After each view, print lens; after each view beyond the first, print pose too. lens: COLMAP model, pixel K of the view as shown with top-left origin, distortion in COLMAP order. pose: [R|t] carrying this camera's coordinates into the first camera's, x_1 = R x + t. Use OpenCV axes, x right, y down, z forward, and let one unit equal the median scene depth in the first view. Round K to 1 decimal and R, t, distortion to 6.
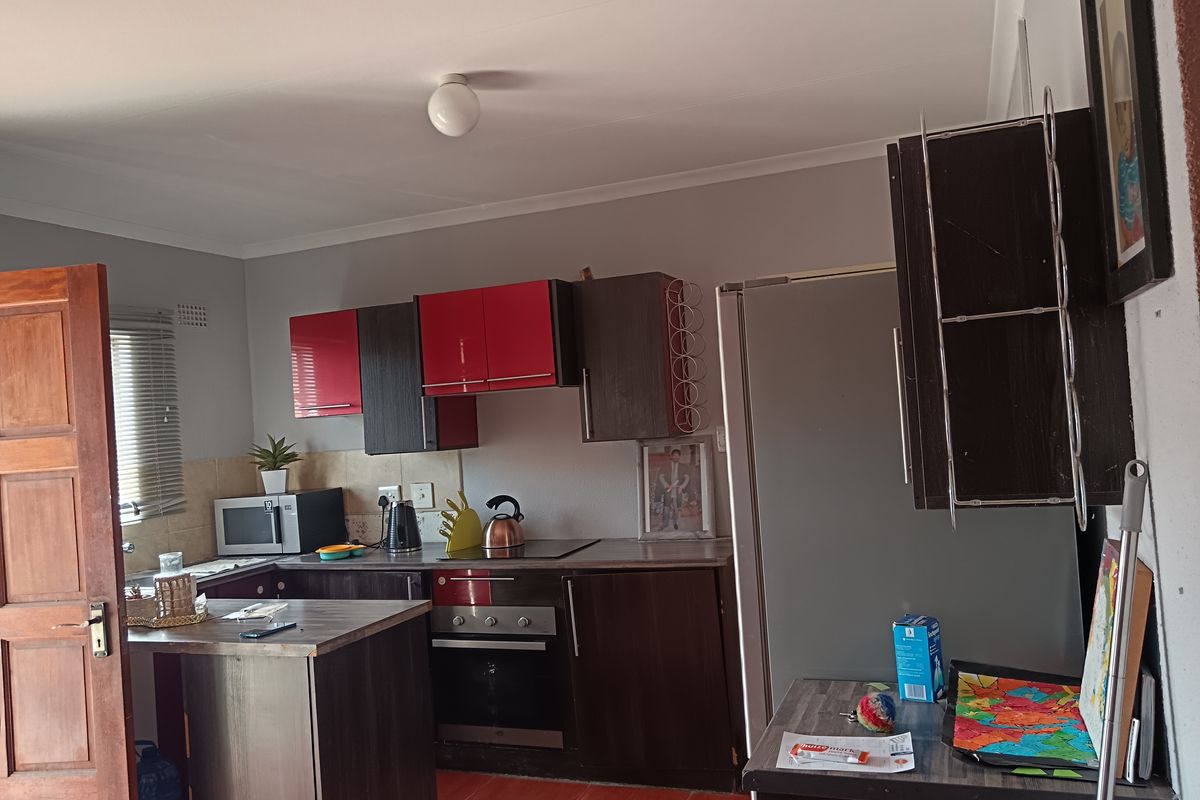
lens RADIAL K [[915.6, 0, 600.0], [0, 915.6, 400.0], [0, 0, 1]] dist [-0.000843, -0.000134]
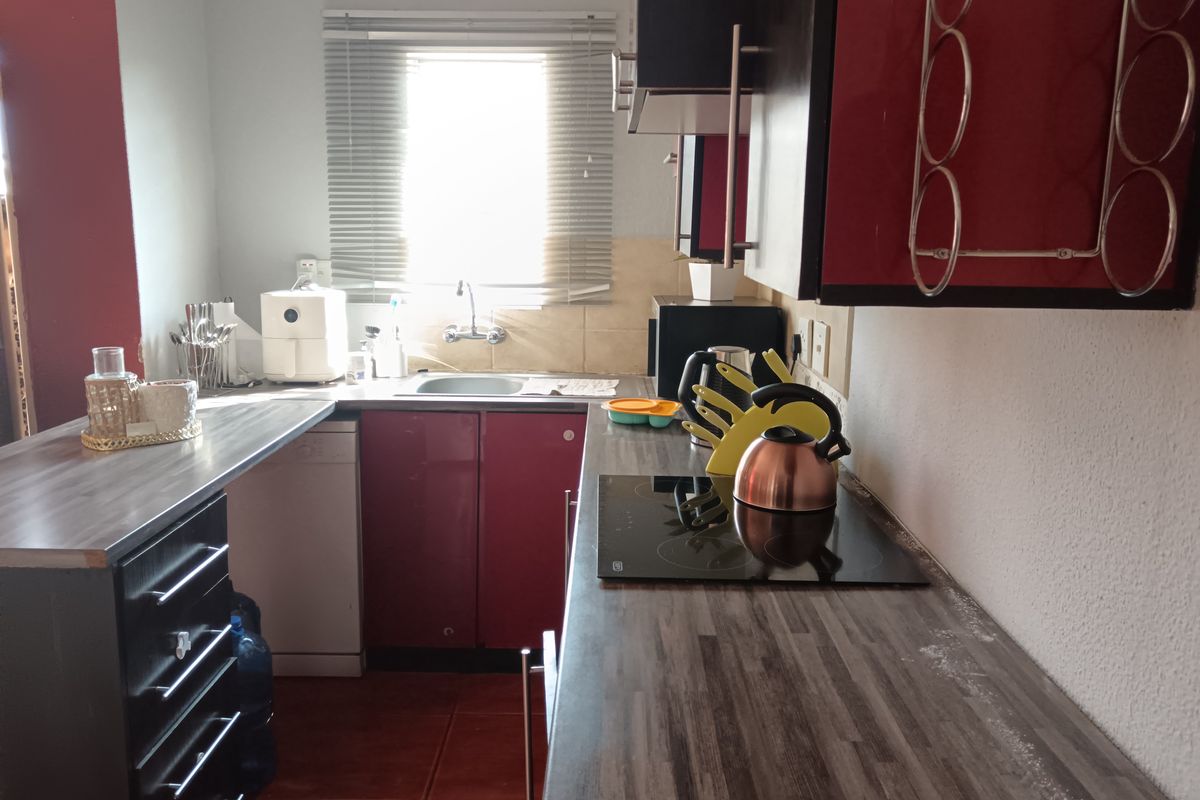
lens RADIAL K [[915.6, 0, 600.0], [0, 915.6, 400.0], [0, 0, 1]] dist [-0.000843, -0.000134]
pose [[0.345058, 0.245850, -0.905810, 0.226845], [-0.020182, 0.966805, 0.254717, 0.009622], [0.938364, -0.069611, 0.338566, 0.762964]]
